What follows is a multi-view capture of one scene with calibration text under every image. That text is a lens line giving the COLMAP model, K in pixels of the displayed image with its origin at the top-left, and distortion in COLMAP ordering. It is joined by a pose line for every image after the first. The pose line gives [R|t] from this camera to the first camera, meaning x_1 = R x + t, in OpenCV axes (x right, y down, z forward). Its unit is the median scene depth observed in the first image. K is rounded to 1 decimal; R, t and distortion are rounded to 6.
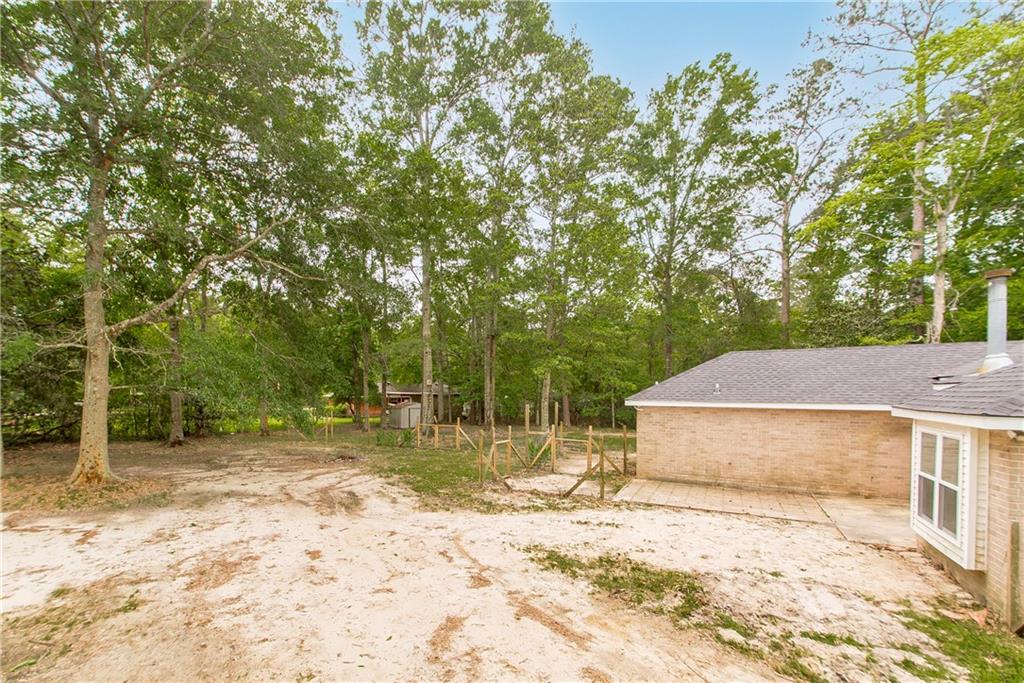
lens RADIAL K [[464.2, 0, 510.8], [0, 464.2, 340.3], [0, 0, 1]] dist [0.015573, -0.002545]
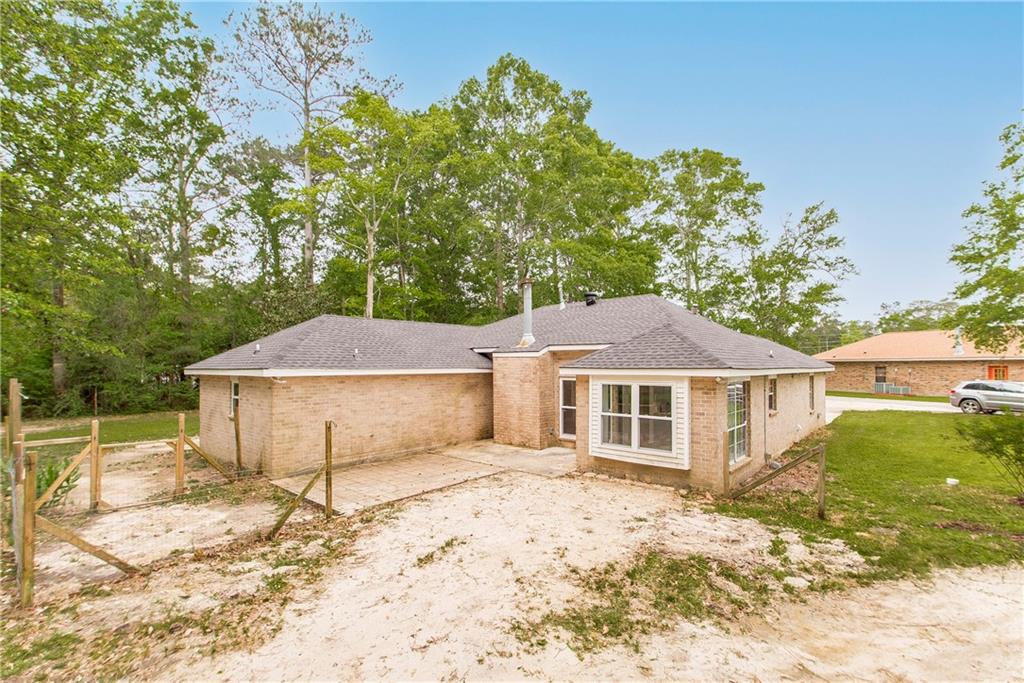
lens RADIAL K [[437.5, 0, 511.6], [0, 437.5, 350.3], [0, 0, 1]] dist [0.008549, 0.000005]
pose [[0.340521, 0.021772, 0.939985, -0.322559], [-0.097239, 0.995187, 0.012175, 0.083071], [-0.935195, -0.095549, 0.340999, 0.632948]]
